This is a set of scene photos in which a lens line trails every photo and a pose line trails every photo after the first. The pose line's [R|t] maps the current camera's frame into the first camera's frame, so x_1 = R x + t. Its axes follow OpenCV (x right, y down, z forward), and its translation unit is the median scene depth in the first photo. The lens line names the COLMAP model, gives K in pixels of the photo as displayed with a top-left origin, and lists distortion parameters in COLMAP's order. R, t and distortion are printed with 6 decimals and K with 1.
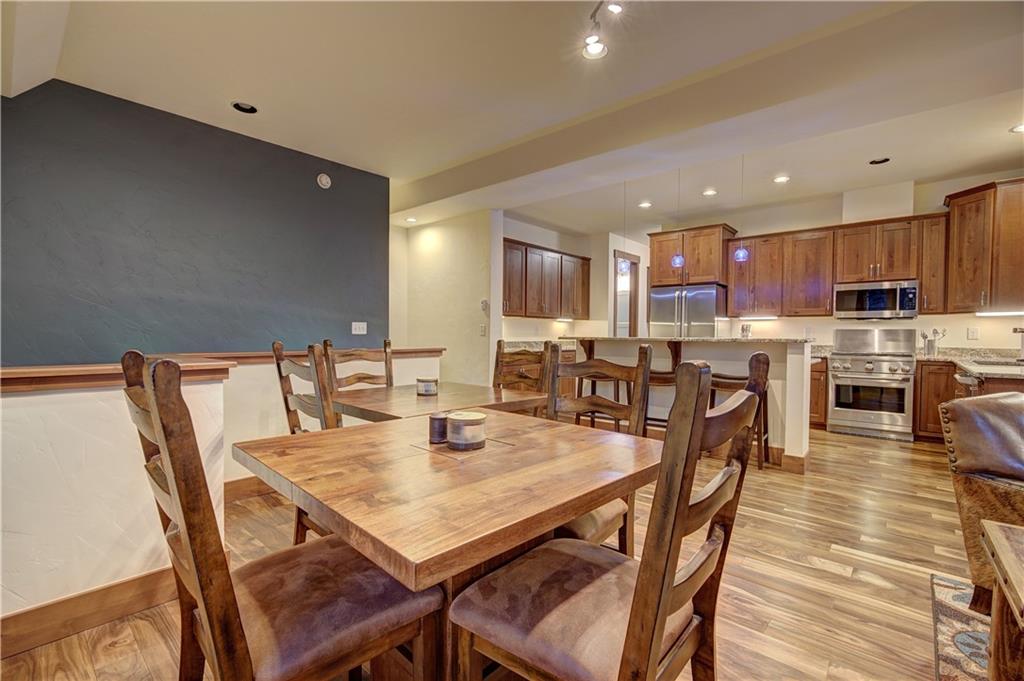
lens RADIAL K [[458.6, 0, 495.7], [0, 458.6, 345.1], [0, 0, 1]] dist [-0.009737, 0.002636]
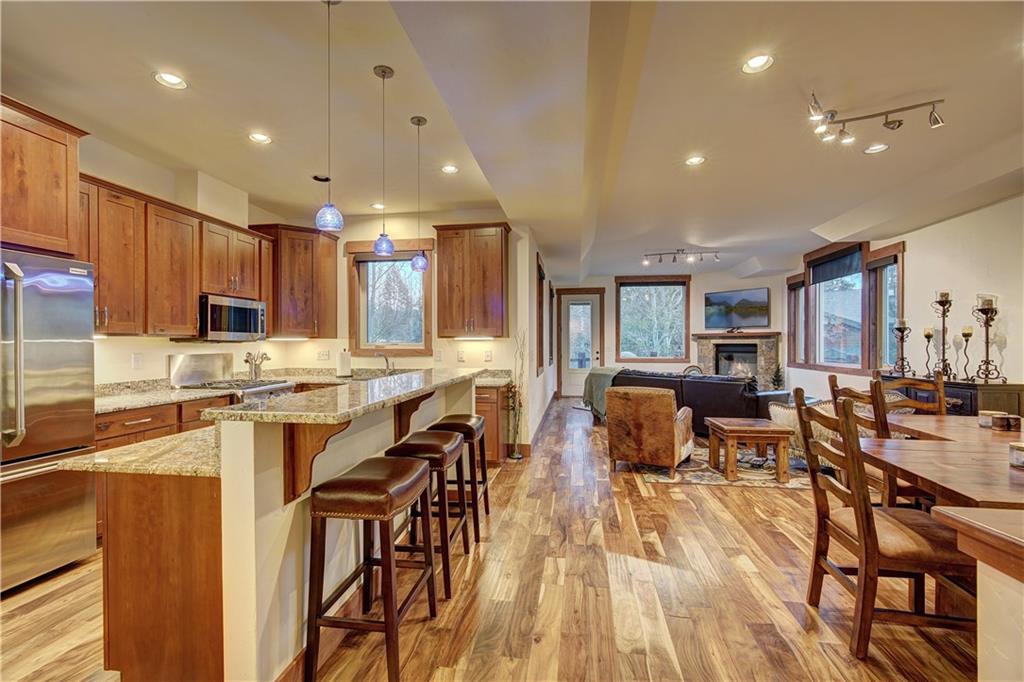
lens RADIAL K [[458.6, 0, 506.0], [0, 458.6, 347.1], [0, 0, 1]] dist [-0.009737, 0.002636]
pose [[-0.554462, -0.013058, 0.832107, -0.153534], [0.018896, 0.999422, 0.028274, -0.065472], [-0.831994, 0.031400, -0.553895, 1.101990]]
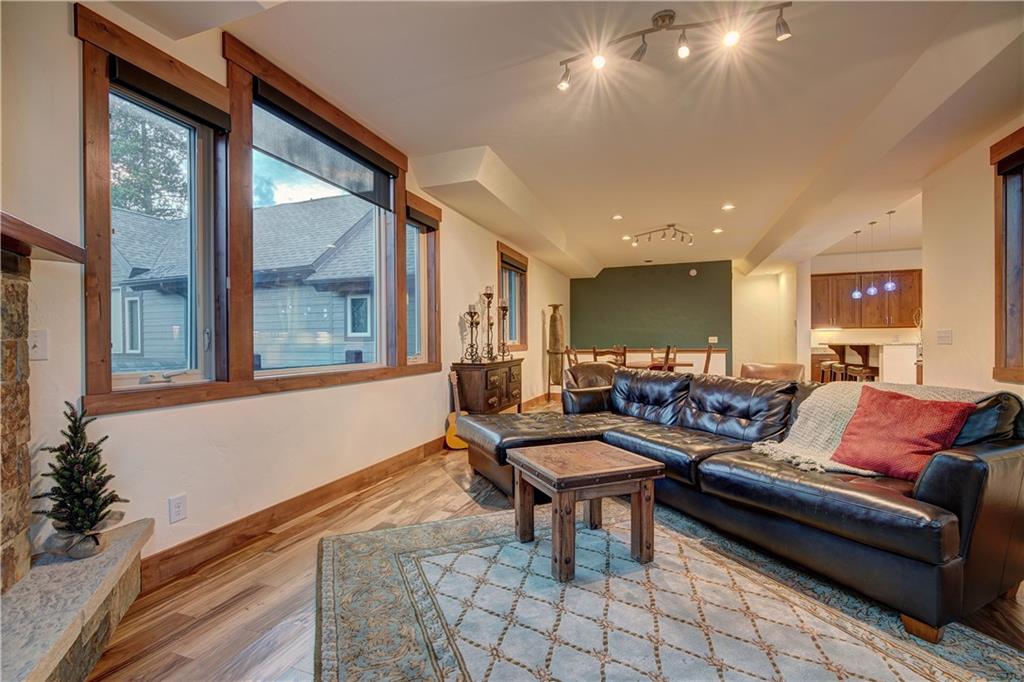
lens RADIAL K [[458.6, 0, 504.2], [0, 458.6, 341.8], [0, 0, 1]] dist [-0.009737, 0.002636]
pose [[0.376721, -0.009756, -0.926275, 1.207697], [-0.014918, 0.999751, -0.016598, 0.019884], [0.926207, 0.020071, 0.376482, -0.599052]]
